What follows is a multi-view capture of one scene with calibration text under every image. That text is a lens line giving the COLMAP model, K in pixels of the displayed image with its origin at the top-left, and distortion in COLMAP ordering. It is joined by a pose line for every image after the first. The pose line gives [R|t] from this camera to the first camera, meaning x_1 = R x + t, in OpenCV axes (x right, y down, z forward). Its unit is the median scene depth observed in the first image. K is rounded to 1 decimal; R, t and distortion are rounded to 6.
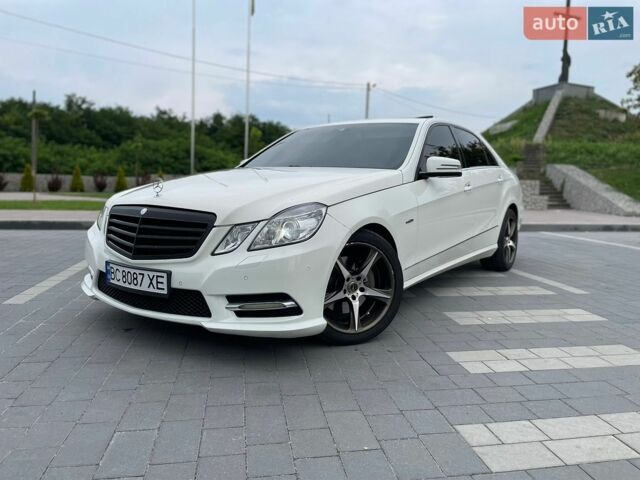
lens RADIAL K [[498.2, 0, 320.0], [0, 498.2, 240.0], [0, 0, 1]] dist [0.010077, 0.003333]
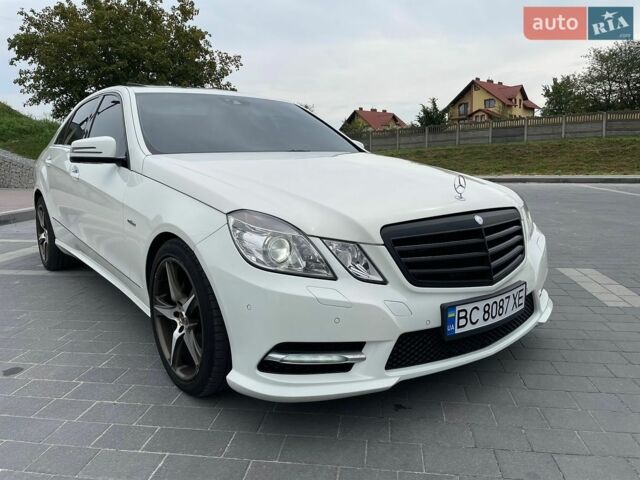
lens RADIAL K [[487.4, 0, 320.0], [0, 487.4, 240.0], [0, 0, 1]] dist [-0.002503, -0.003263]
pose [[0.303059, -0.190498, 0.933737, -1.107341], [0.128870, 0.979009, 0.157908, -0.174109], [-0.944218, 0.072475, 0.321247, 0.986868]]
